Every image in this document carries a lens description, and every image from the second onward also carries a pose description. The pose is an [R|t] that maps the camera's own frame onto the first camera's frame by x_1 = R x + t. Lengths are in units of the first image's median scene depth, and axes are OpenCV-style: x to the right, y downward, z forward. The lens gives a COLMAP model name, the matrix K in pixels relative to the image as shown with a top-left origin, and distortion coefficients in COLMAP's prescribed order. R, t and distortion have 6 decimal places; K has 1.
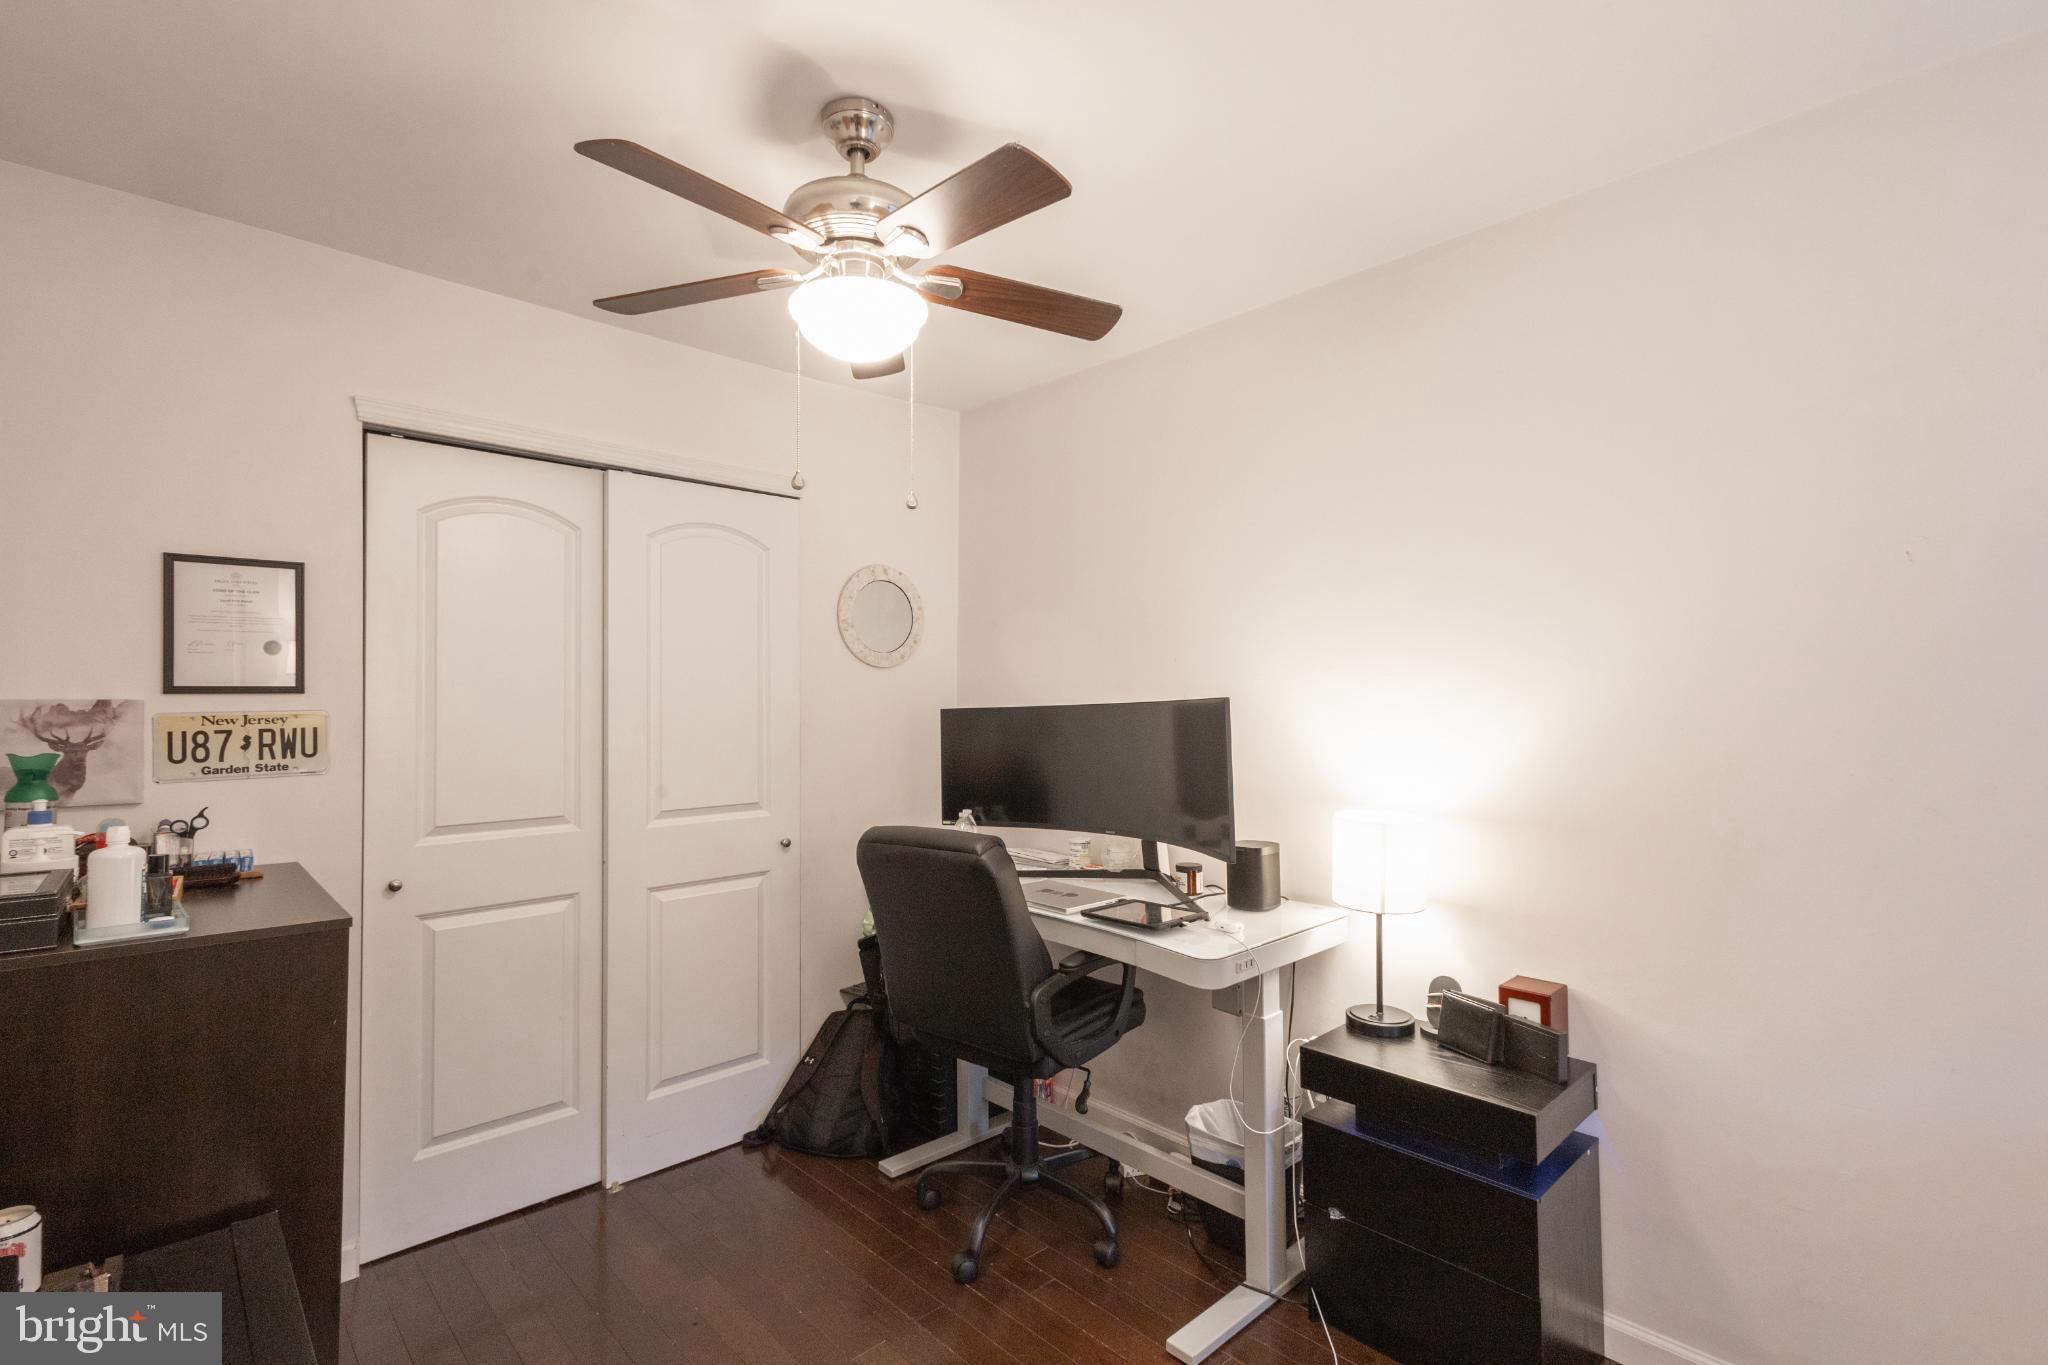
lens RADIAL K [[937.8, 0, 1021.8], [0, 937.8, 682.2], [0, 0, 1]] dist [0.010464, -0.003681]
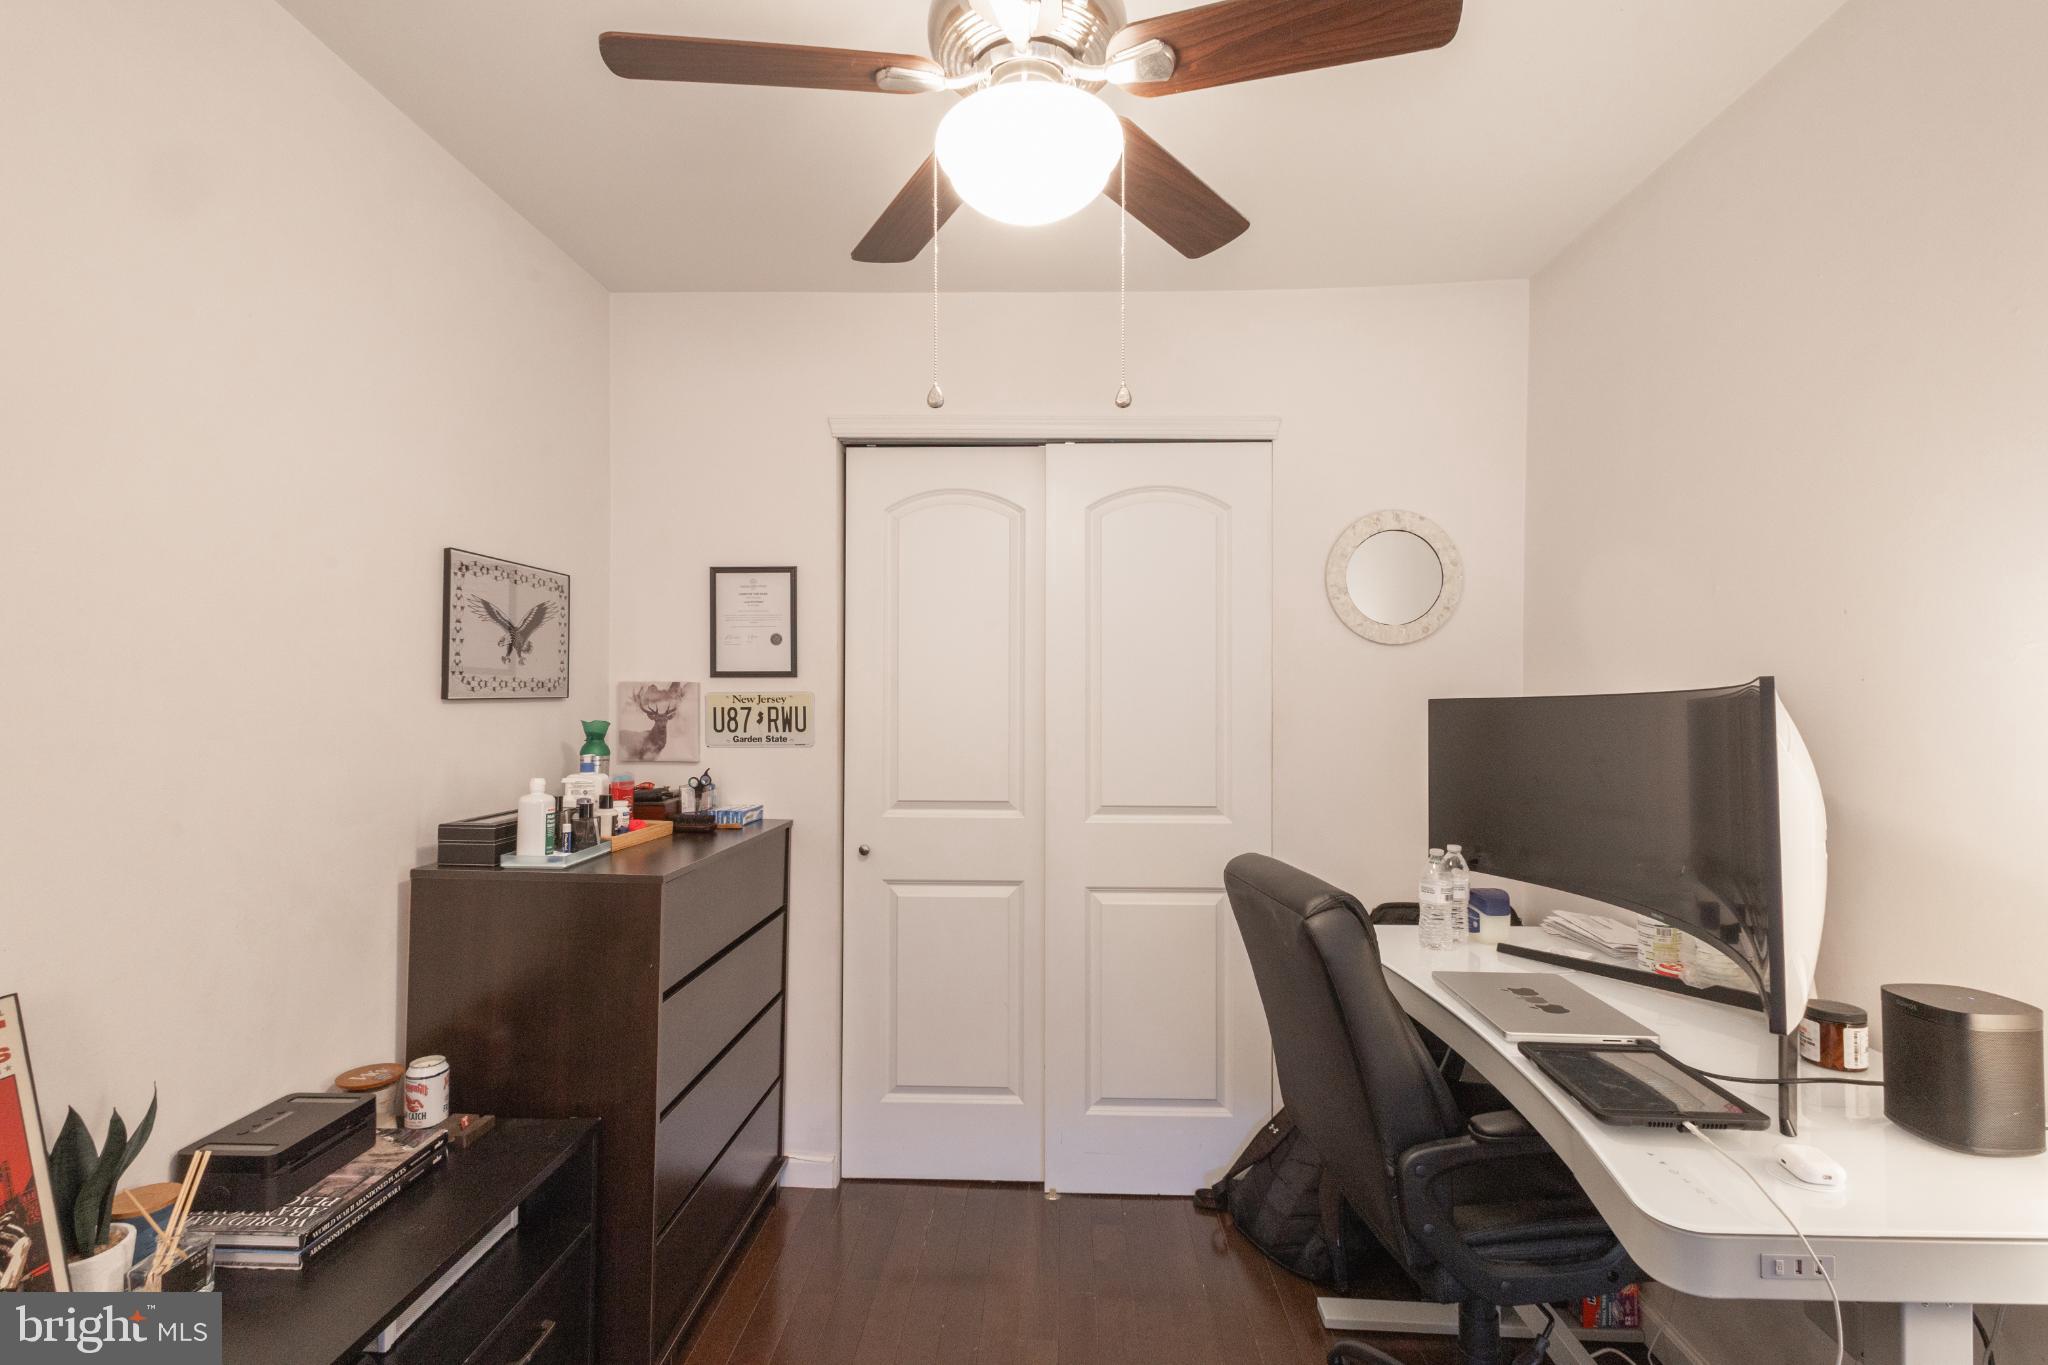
lens RADIAL K [[937.8, 0, 1027.1], [0, 937.8, 687.5], [0, 0, 1]] dist [0.010464, -0.003681]
pose [[0.700649, 0.004352, -0.713493, 0.280029], [0.005589, 0.999917, 0.011587, 0.012637], [0.713485, -0.012106, 0.700566, 0.386559]]
